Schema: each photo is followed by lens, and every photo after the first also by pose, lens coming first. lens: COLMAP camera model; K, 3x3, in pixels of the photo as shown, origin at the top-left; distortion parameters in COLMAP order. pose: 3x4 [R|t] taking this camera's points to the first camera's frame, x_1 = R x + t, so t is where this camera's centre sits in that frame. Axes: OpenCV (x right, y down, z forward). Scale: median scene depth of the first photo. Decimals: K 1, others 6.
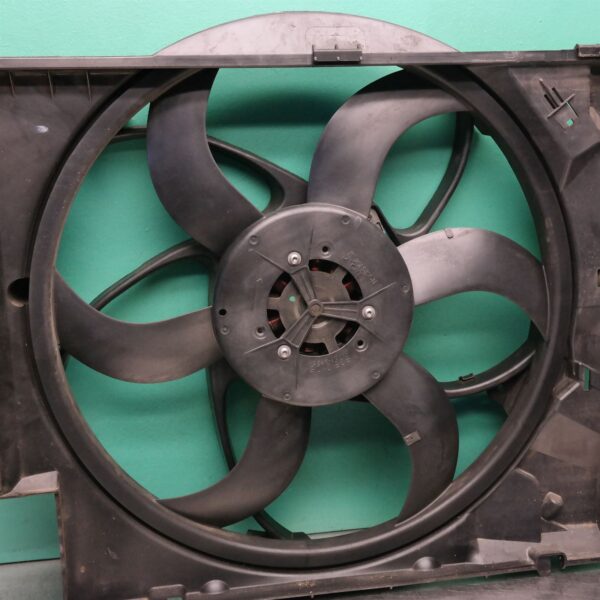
lens RADIAL K [[868.5, 0, 298.7], [0, 868.5, 301.7], [0, 0, 1]] dist [-0.035219, 0.000000]
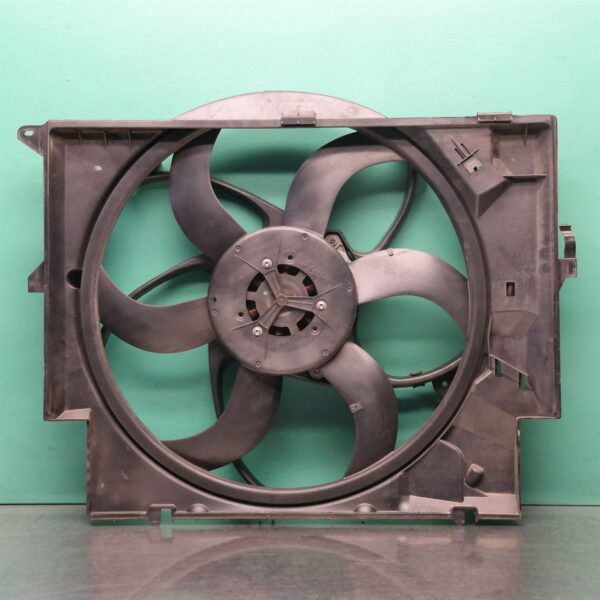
lens RADIAL K [[1312.5, 0, 295.8], [0, 1312.5, 298.5], [0, 0, 1]] dist [0.035896, 0.000000]
pose [[0.981274, 0.024435, -0.191061, 0.434782], [-0.056078, 0.985194, -0.162015, 0.337196], [0.184274, 0.169695, 0.968115, -0.993111]]
